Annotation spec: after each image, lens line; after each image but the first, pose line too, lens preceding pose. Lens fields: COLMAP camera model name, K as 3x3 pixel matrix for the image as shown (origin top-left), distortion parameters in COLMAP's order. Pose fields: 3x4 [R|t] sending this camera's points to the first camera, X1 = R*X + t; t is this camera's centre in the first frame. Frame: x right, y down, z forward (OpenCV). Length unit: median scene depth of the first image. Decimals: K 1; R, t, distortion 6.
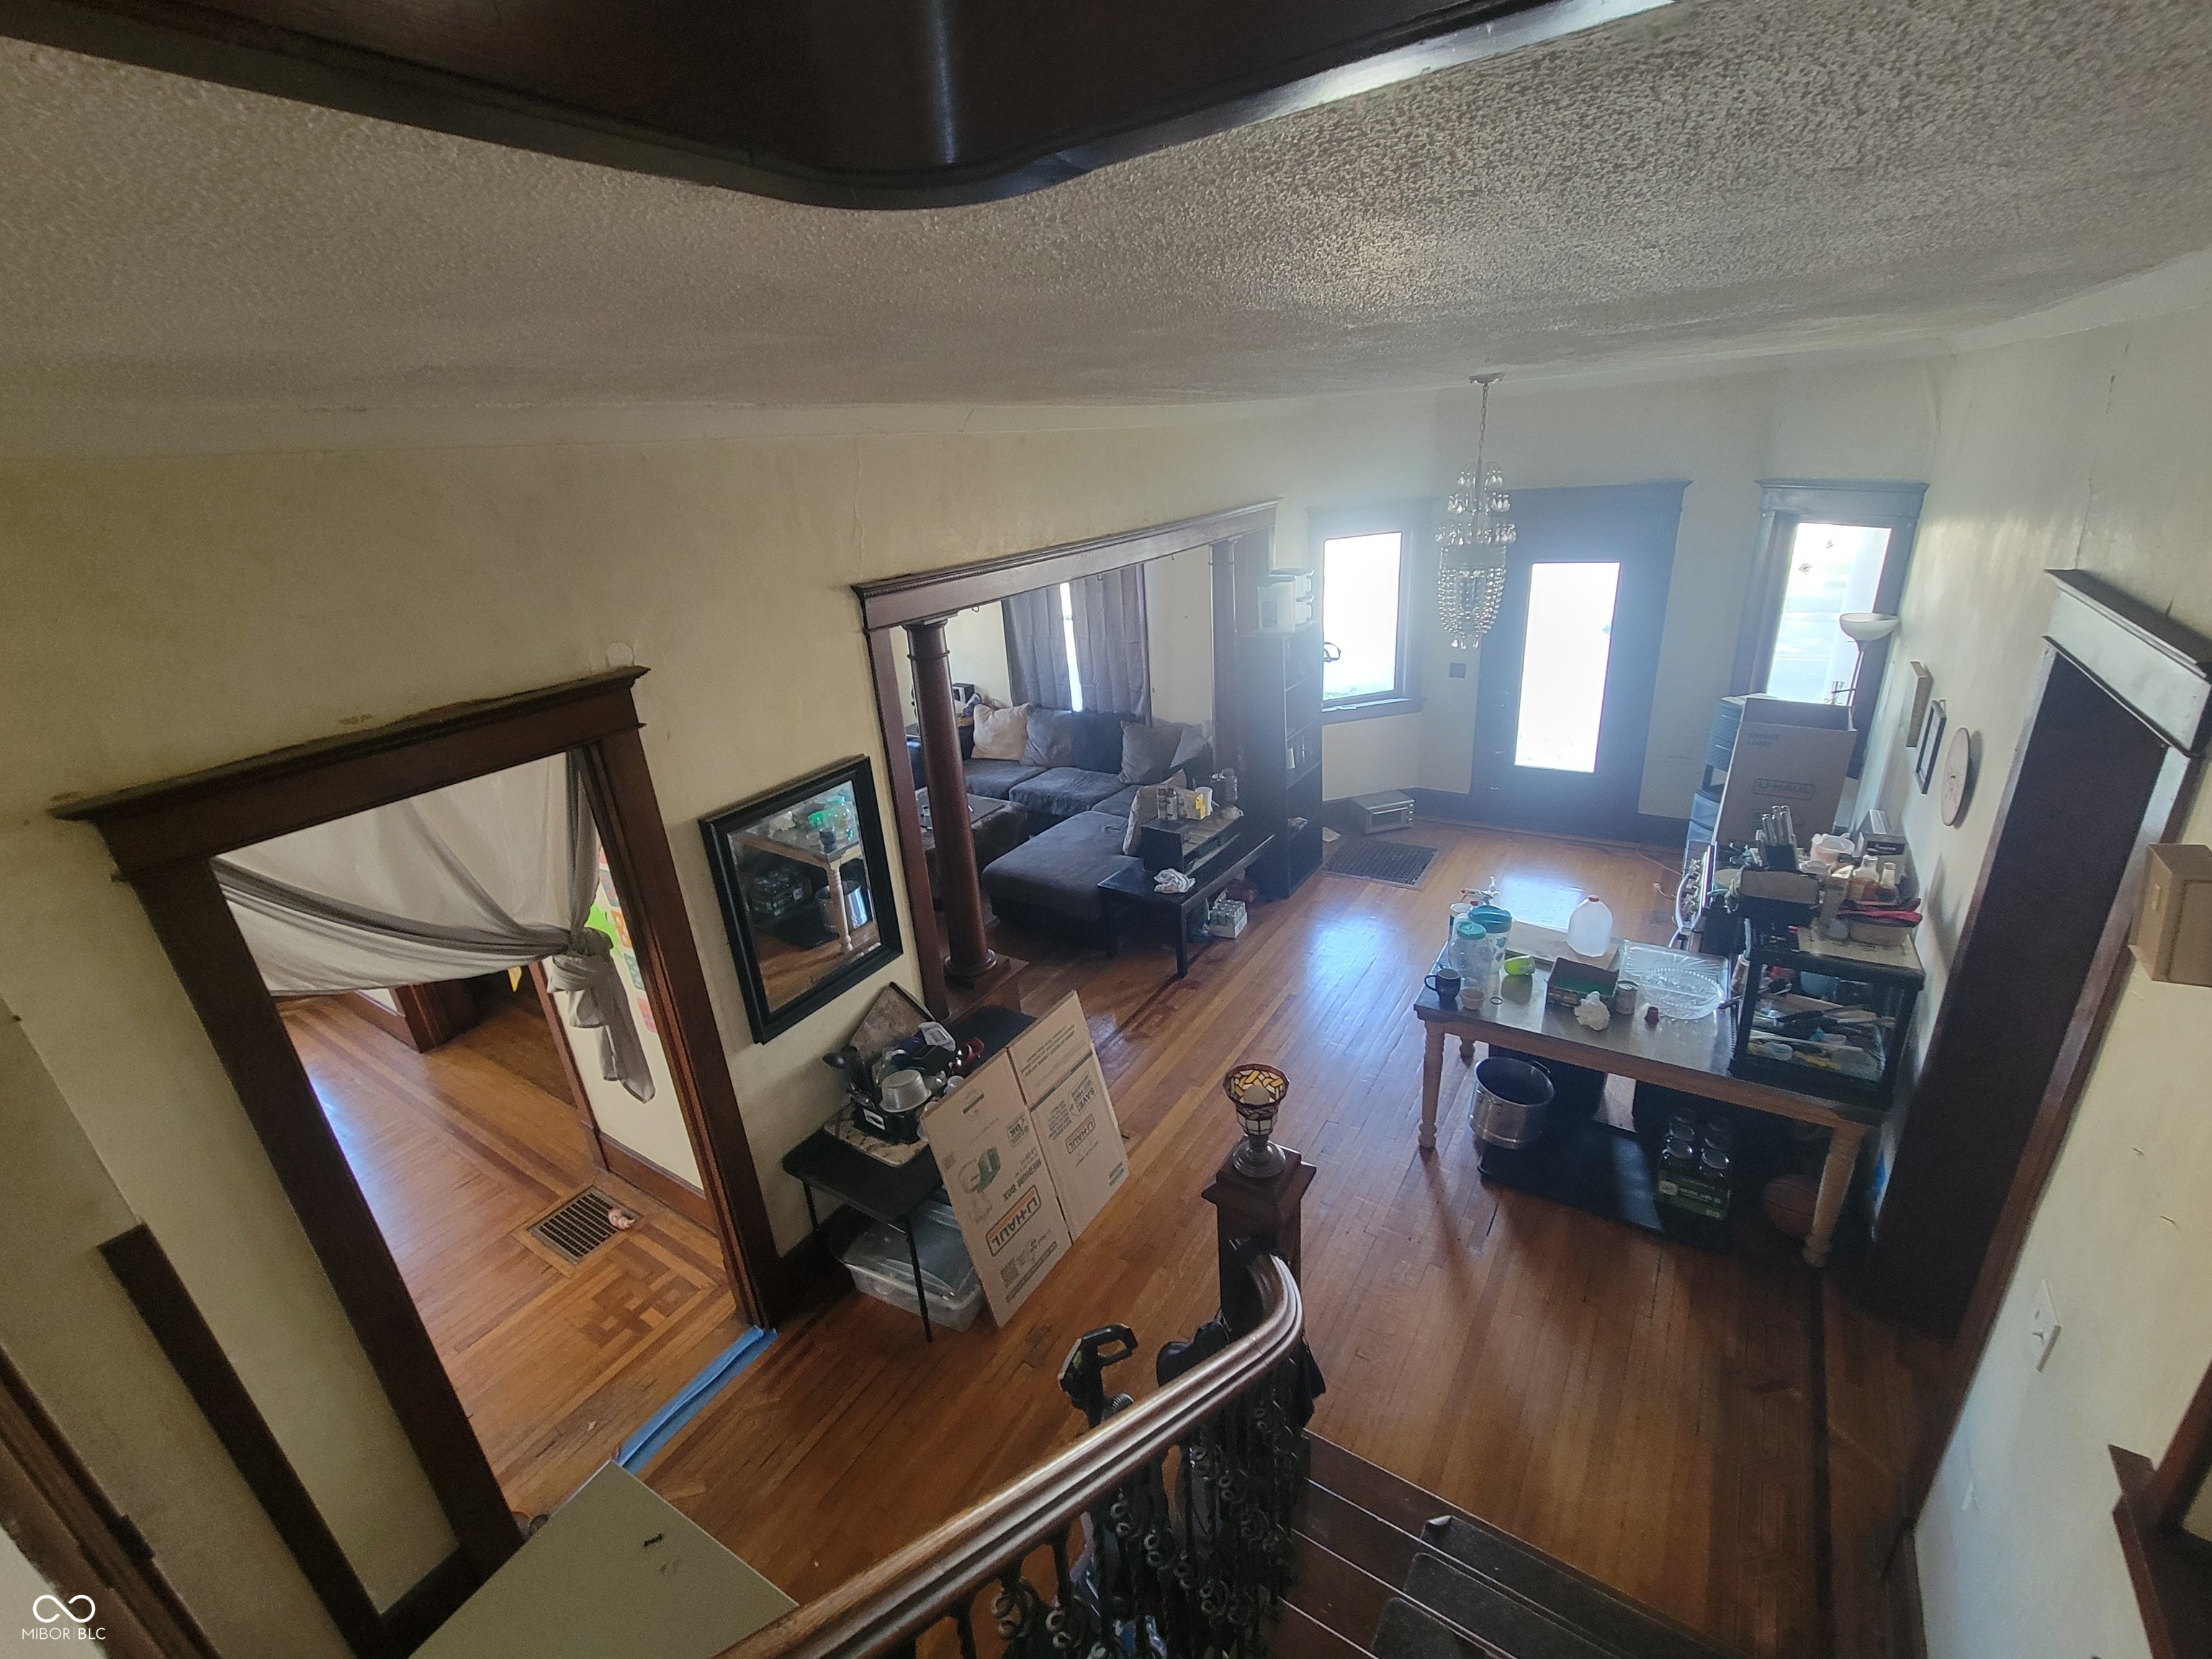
lens RADIAL K [[939.6, 0, 1101.0], [0, 939.6, 823.6], [0, 0, 1]] dist [0.008903, -0.005087]
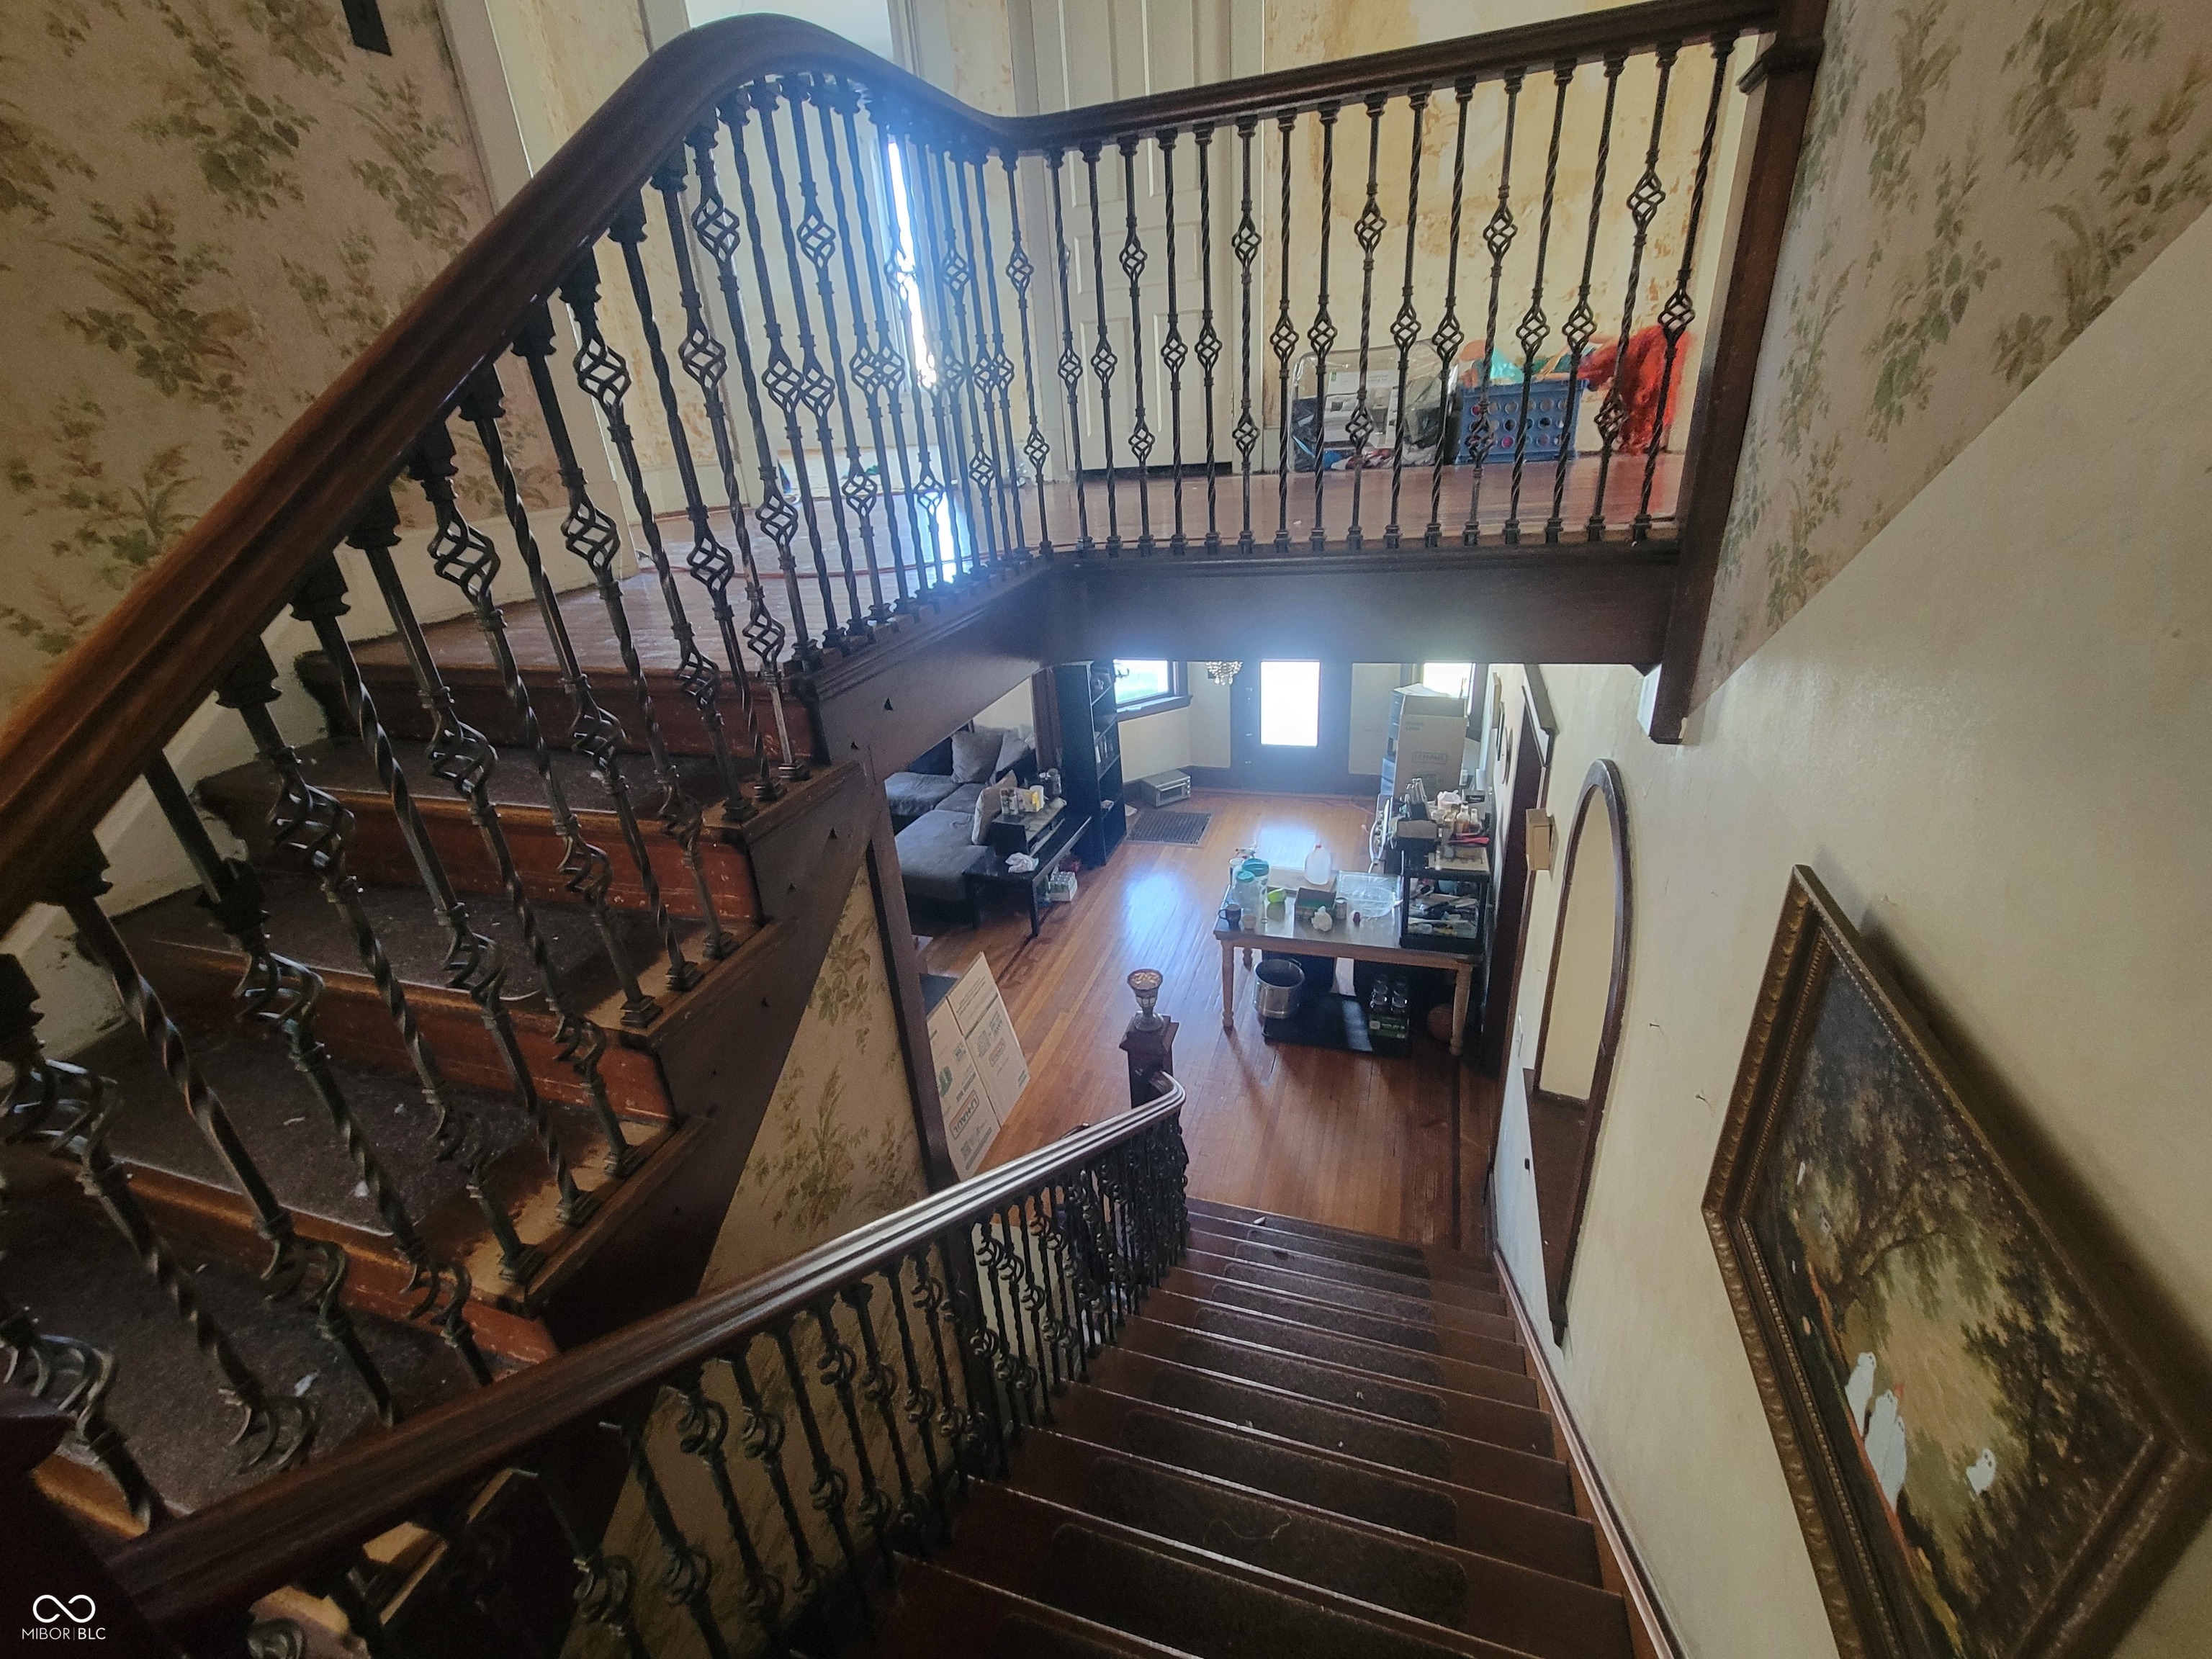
lens RADIAL K [[939.6, 0, 1101.0], [0, 939.6, 823.6], [0, 0, 1]] dist [0.008903, -0.005087]
pose [[0.966821, -0.099781, 0.235162, -0.164933], [0.091626, 0.994759, 0.045381, -0.057026], [-0.238458, -0.022328, 0.970896, -0.381610]]
